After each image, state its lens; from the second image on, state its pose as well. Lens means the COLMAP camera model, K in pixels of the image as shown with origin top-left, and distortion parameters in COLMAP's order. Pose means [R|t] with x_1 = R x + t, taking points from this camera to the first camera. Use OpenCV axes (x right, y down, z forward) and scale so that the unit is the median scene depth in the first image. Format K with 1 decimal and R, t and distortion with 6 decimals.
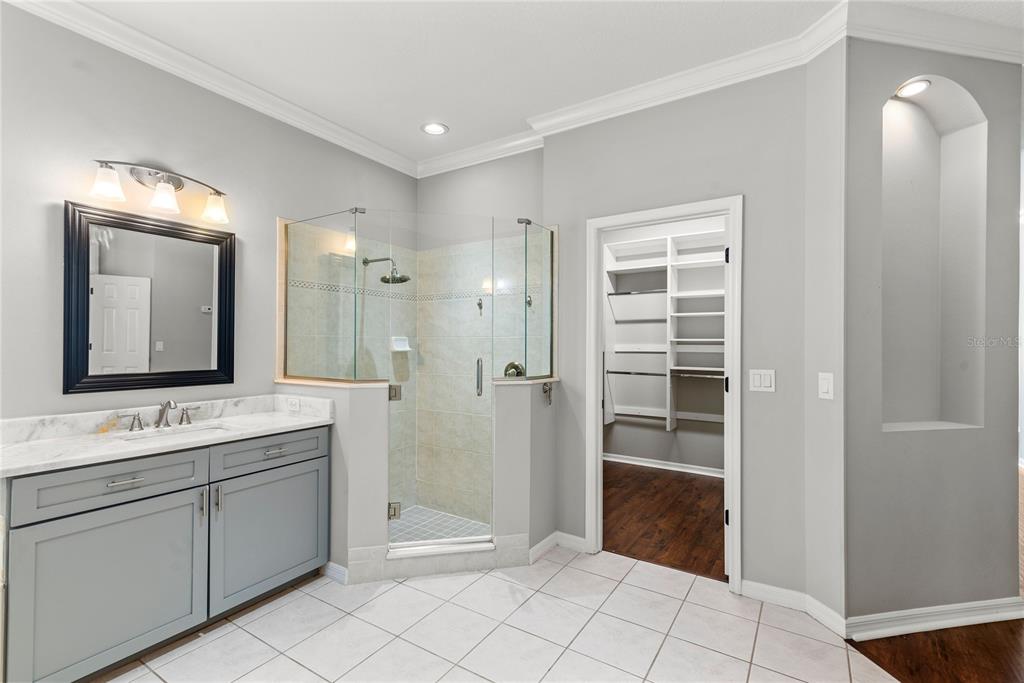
lens RADIAL K [[463.4, 0, 516.4], [0, 463.4, 344.3], [0, 0, 1]] dist [0.014542, -0.000772]
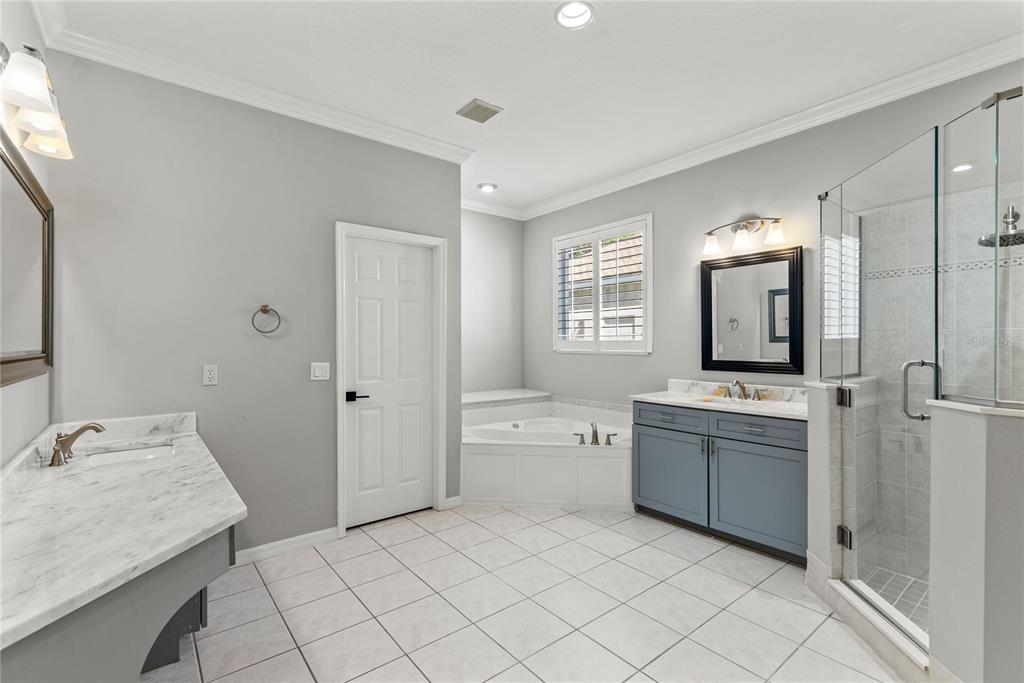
lens RADIAL K [[463.4, 0, 514.2], [0, 463.4, 341.9], [0, 0, 1]] dist [0.014542, -0.000772]
pose [[-0.310077, -0.009918, -0.950660, 0.826045], [-0.002173, 0.999950, -0.009724, 0.016631], [0.950709, -0.000949, -0.310083, 0.775946]]
